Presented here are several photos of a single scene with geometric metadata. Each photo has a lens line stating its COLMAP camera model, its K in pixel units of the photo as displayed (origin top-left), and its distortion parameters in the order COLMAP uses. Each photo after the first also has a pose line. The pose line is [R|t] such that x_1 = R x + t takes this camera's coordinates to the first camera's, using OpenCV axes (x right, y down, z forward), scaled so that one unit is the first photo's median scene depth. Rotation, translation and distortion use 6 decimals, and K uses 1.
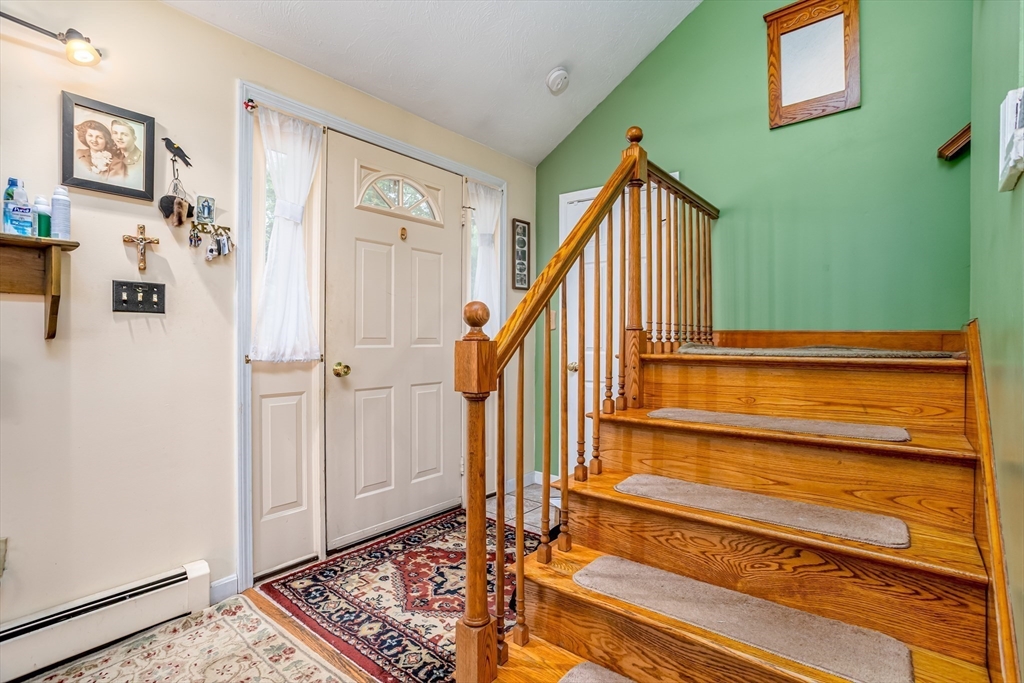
lens RADIAL K [[497.0, 0, 510.1], [0, 497.0, 342.1], [0, 0, 1]] dist [-0.025292, 0.008408]
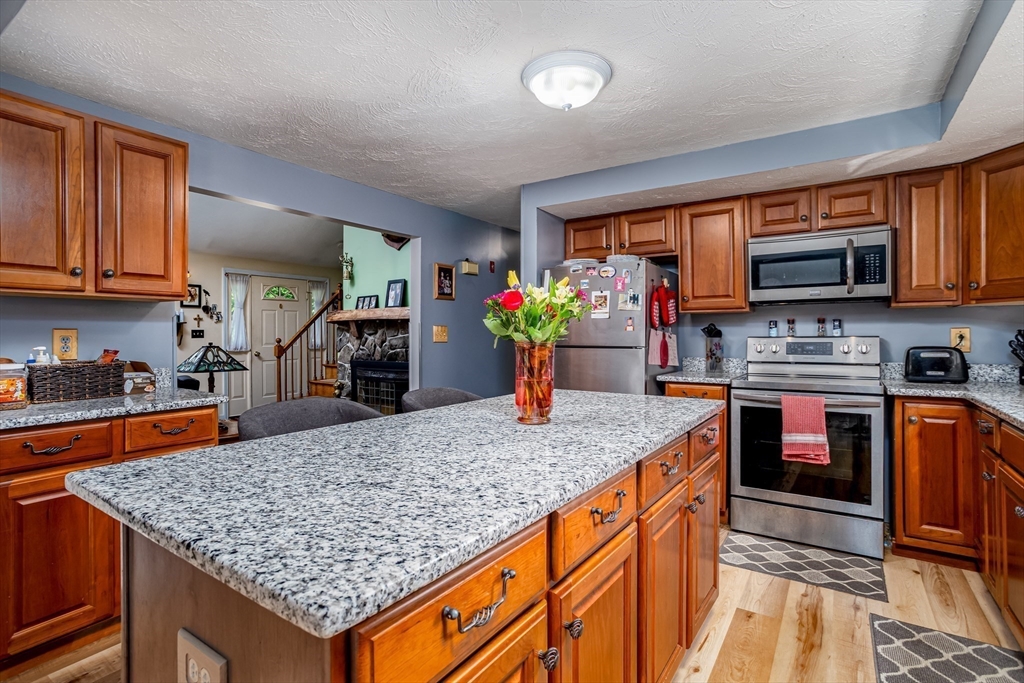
lens RADIAL K [[497.0, 0, 514.2], [0, 497.0, 338.1], [0, 0, 1]] dist [-0.025292, 0.008408]
pose [[0.995085, -0.005528, 0.098866, 1.246561], [0.005385, 0.999984, 0.001715, -0.051251], [-0.098874, -0.001174, 0.995099, -2.912644]]
